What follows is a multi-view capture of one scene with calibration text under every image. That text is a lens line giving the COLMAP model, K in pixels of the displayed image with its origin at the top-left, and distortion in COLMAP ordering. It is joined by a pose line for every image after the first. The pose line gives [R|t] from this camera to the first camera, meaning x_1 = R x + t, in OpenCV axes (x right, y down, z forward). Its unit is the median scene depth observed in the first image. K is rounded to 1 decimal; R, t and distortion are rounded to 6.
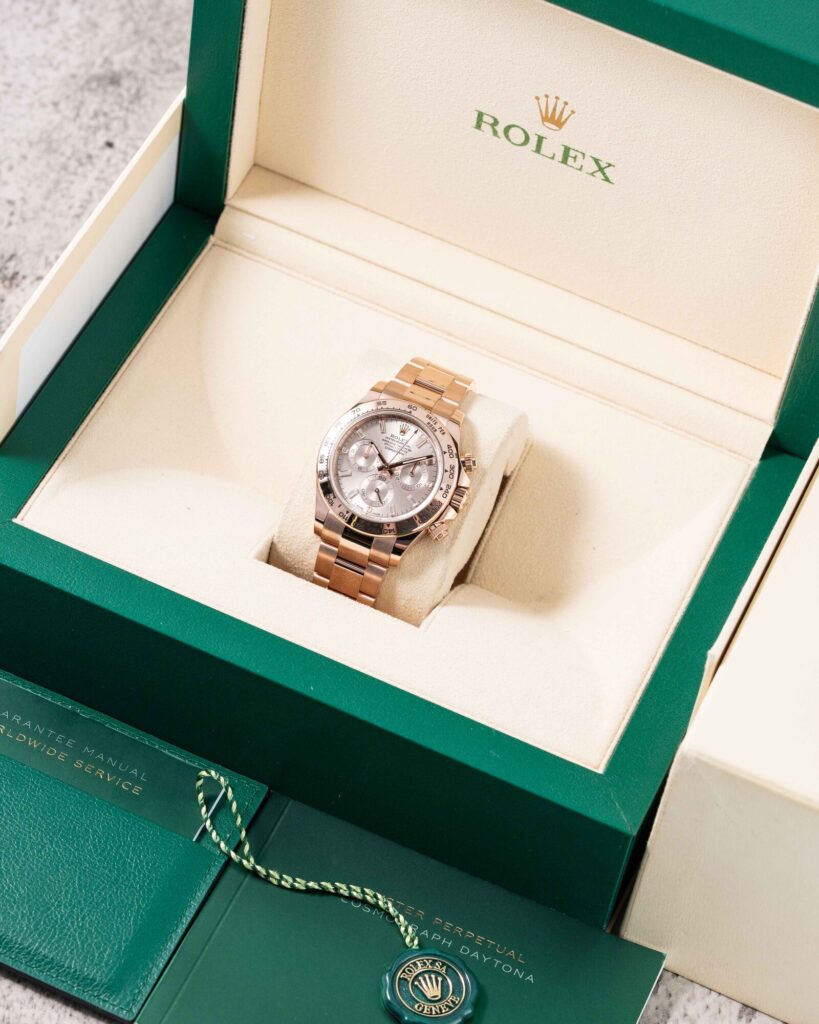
lens RADIAL K [[5100.3, 0, 409.5], [0, 5100.3, 512.0], [0, 0, 1]] dist [0.185496, 3.309478]
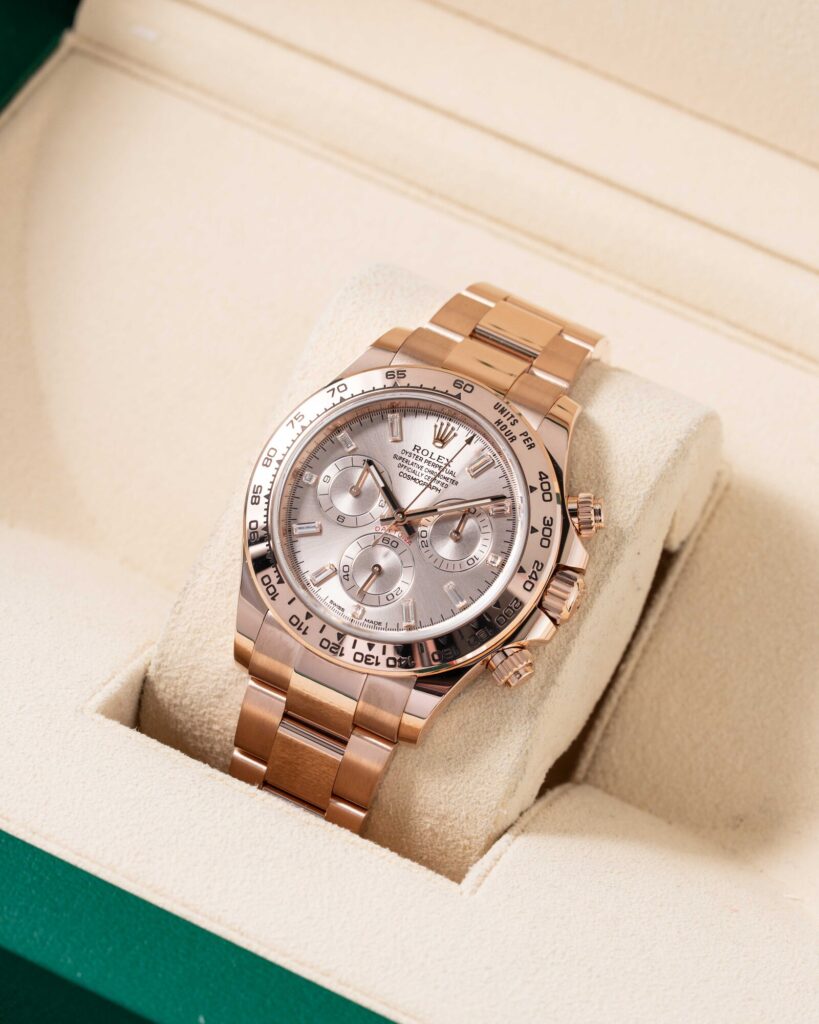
lens RADIAL K [[5100.3, 0, 409.5], [0, 5100.3, 512.0], [0, 0, 1]] dist [0.185496, 3.309478]
pose [[0.998889, 0.032649, -0.033975, 0.011319], [-0.033585, 0.999061, -0.027367, 0.002846], [0.033049, 0.028478, 0.999048, 0.553200]]
